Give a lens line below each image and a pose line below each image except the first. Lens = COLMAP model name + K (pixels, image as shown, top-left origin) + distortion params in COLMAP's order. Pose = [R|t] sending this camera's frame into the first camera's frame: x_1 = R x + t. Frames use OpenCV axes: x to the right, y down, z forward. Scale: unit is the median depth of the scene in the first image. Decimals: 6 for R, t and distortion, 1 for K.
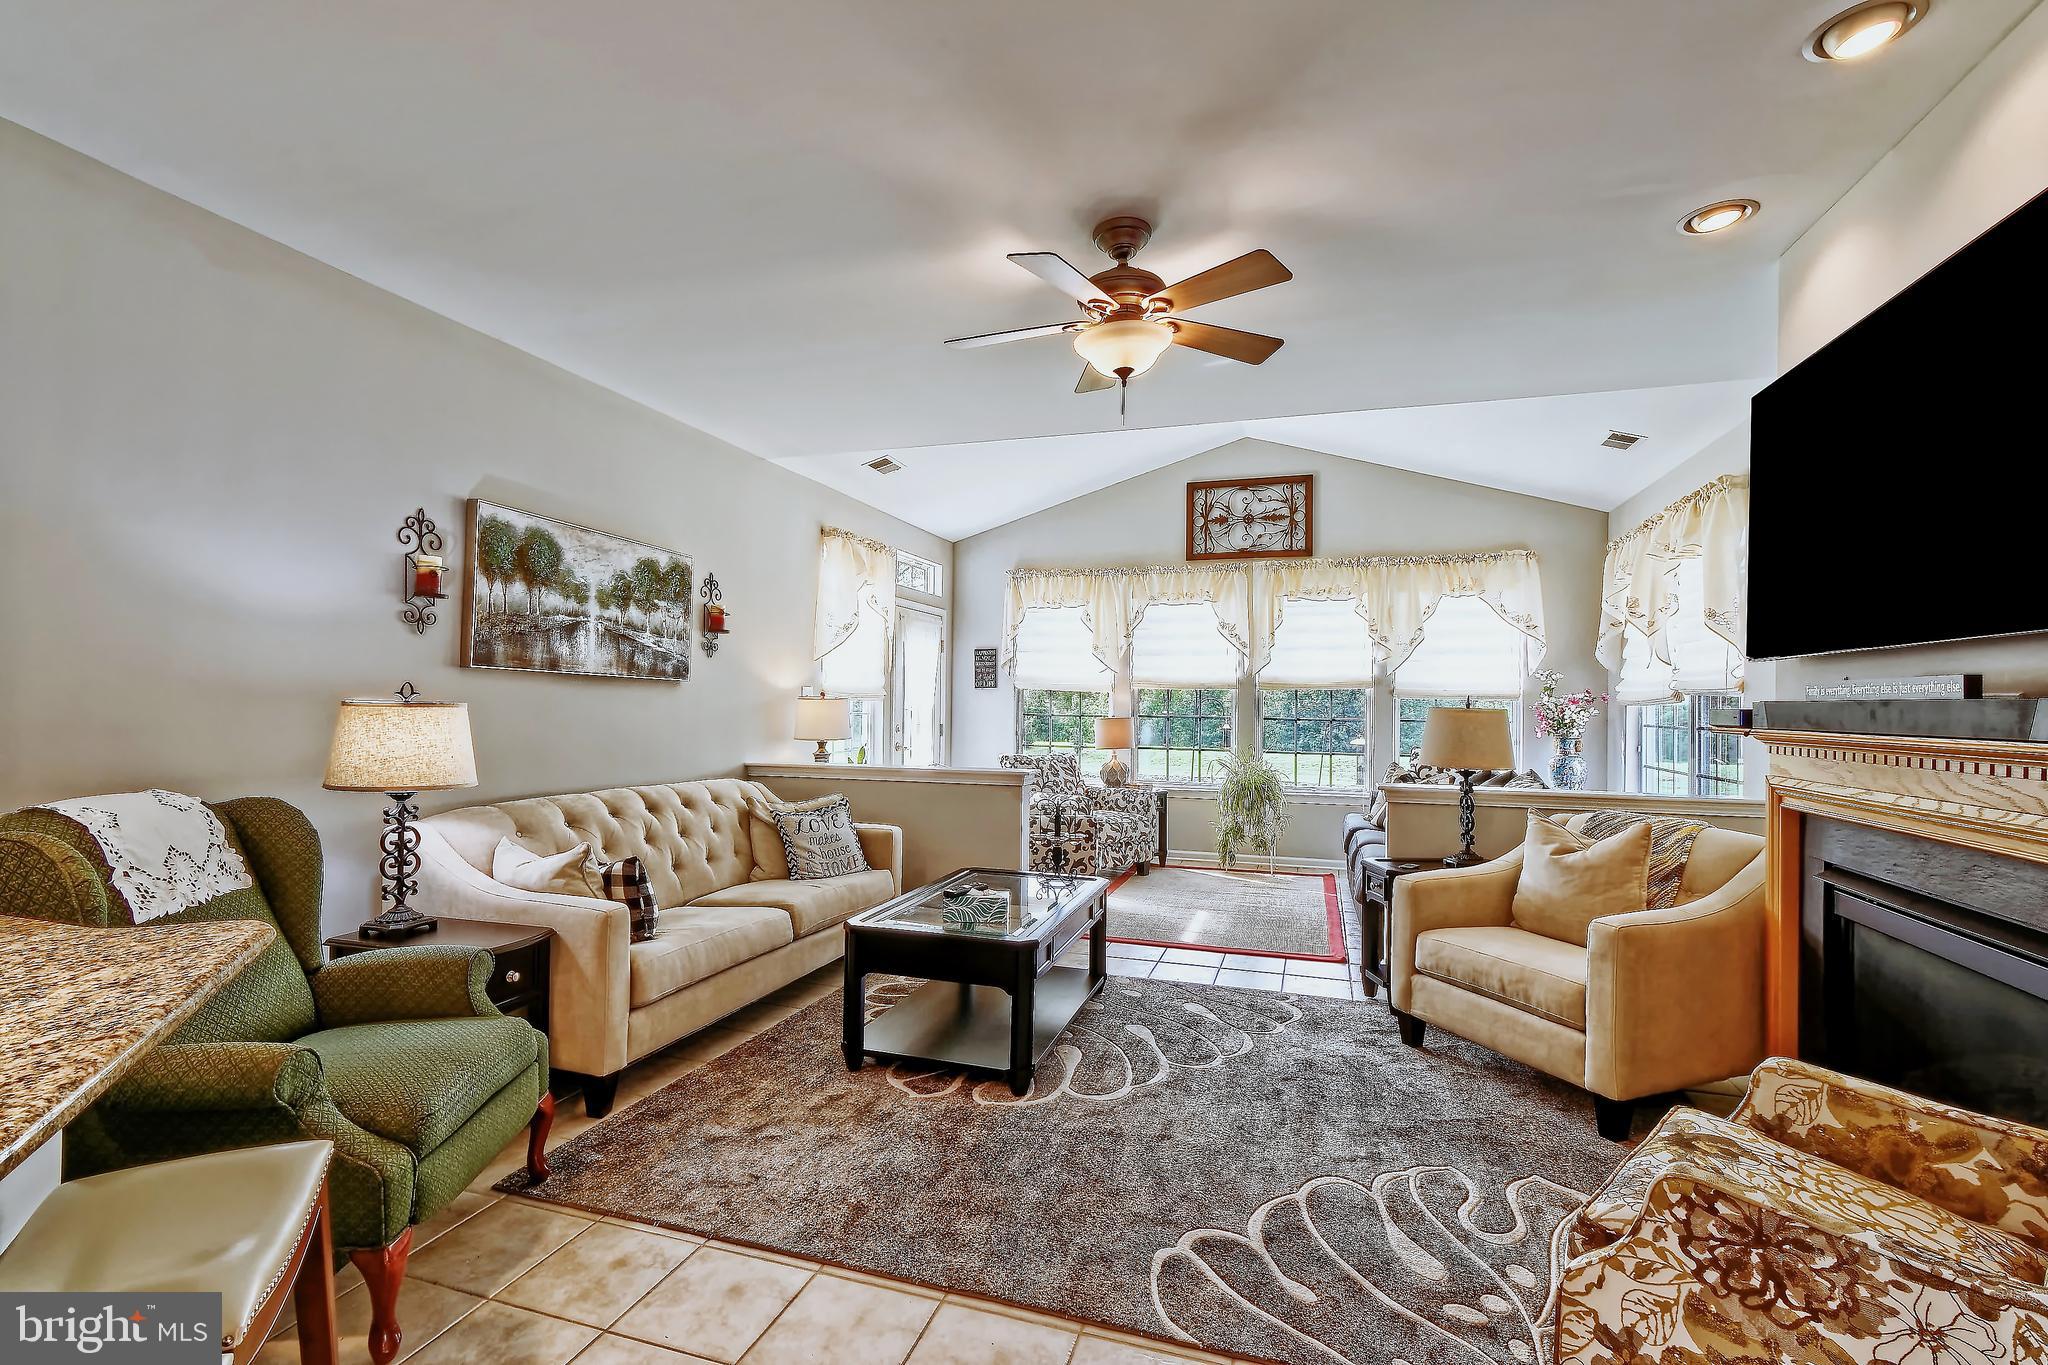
lens RADIAL K [[902.3, 0, 1024.6], [0, 902.3, 699.3], [0, 0, 1]] dist [0.004321, 0.000468]
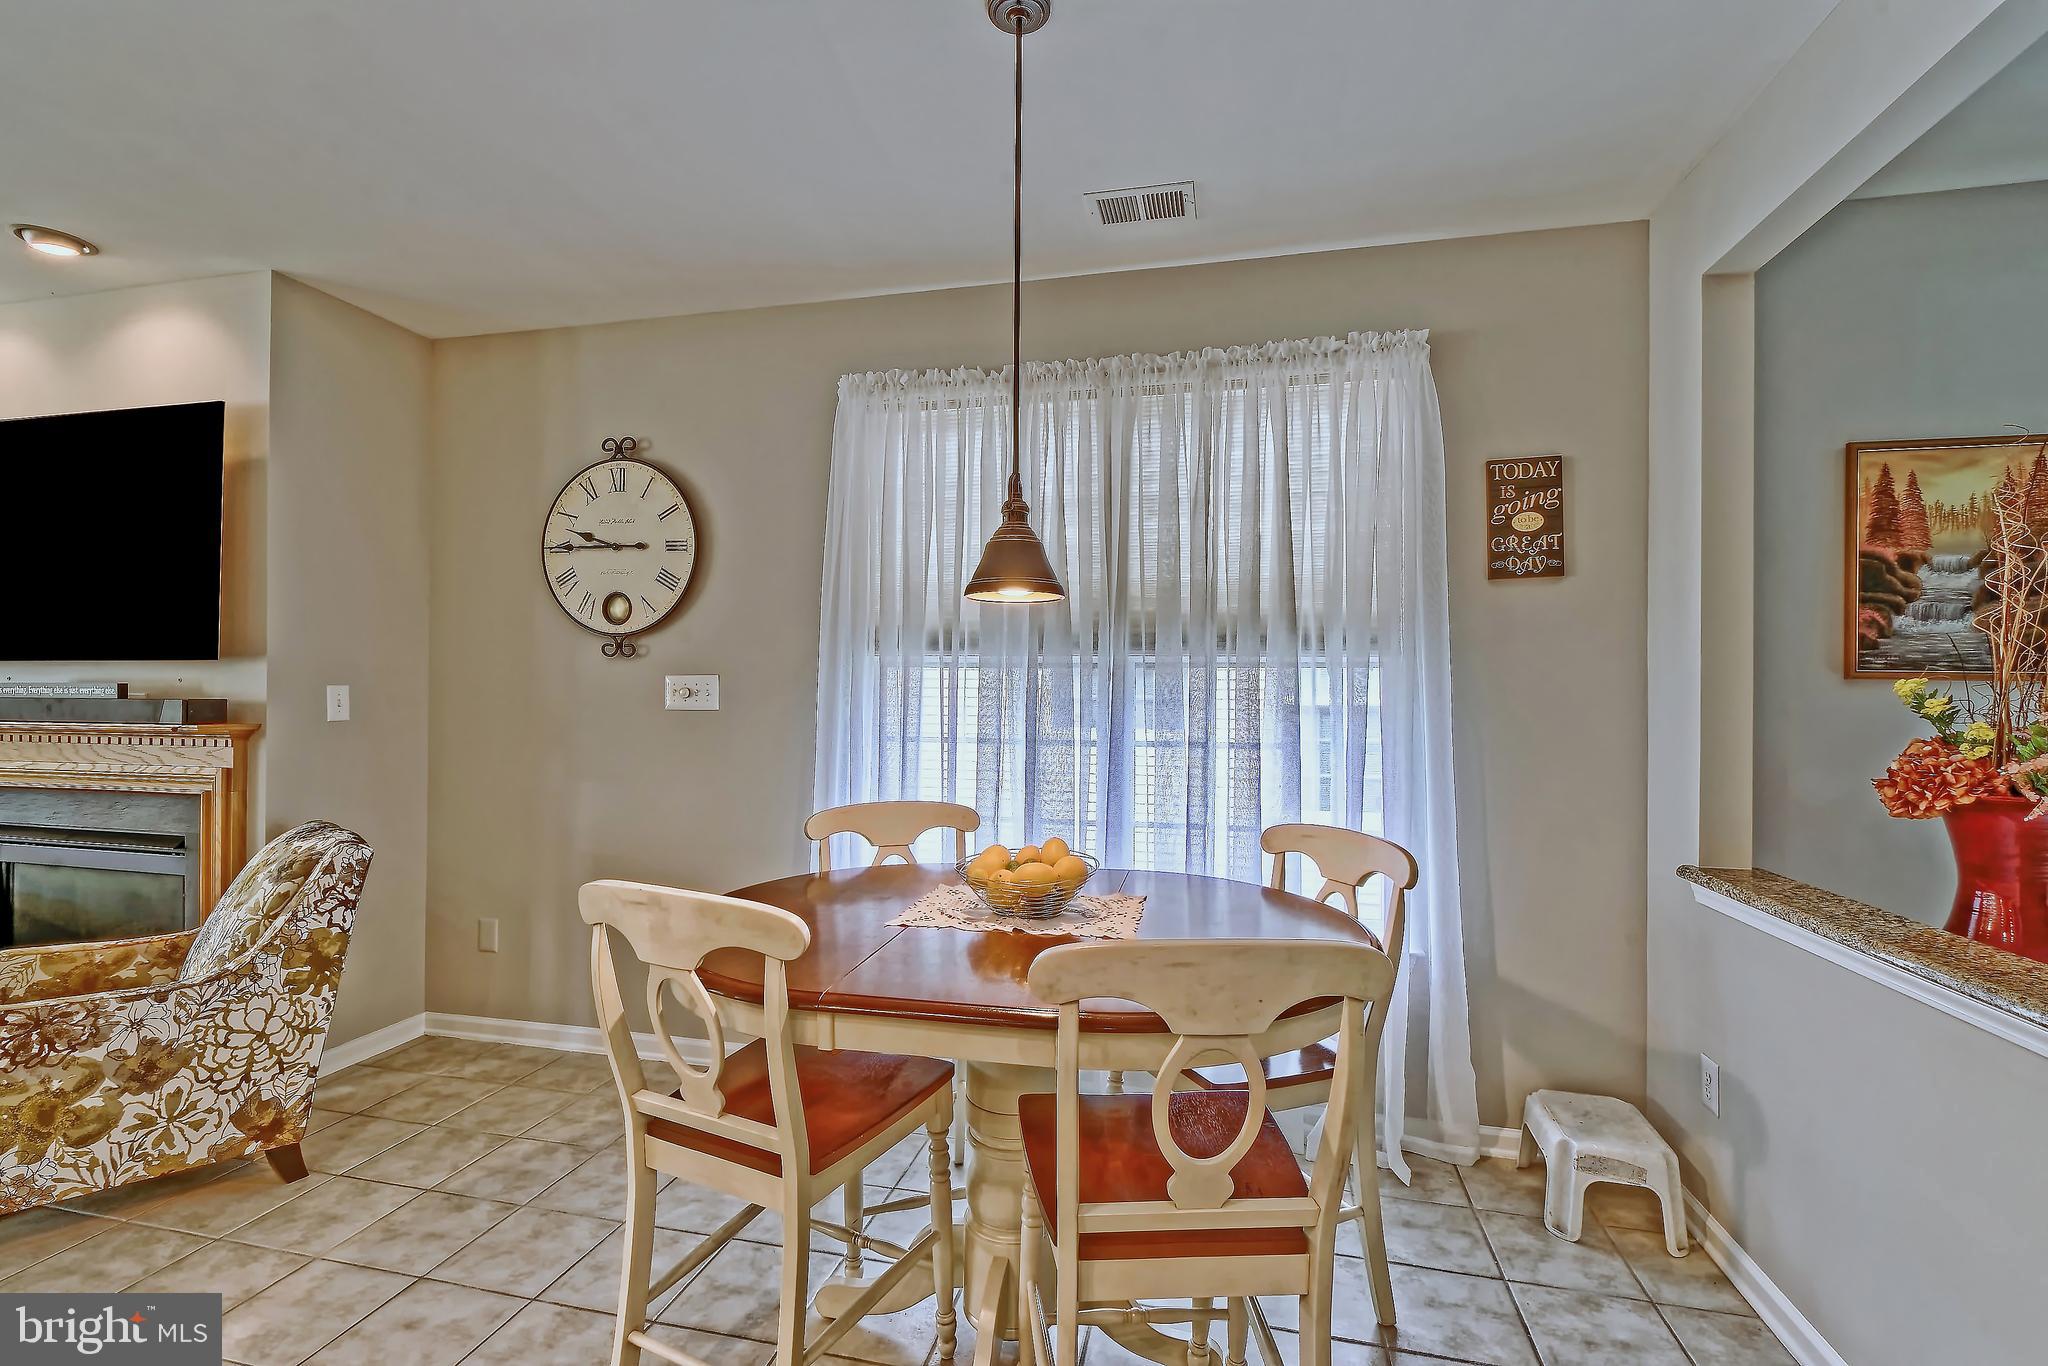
lens RADIAL K [[902.3, 0, 1024.6], [0, 902.3, 699.8], [0, 0, 1]] dist [0.004321, 0.000468]
pose [[-0.081789, -0.018839, 0.996472, -0.309863], [-0.013847, 0.999746, 0.017764, -0.021423], [-0.996553, -0.012345, -0.082029, -0.211065]]
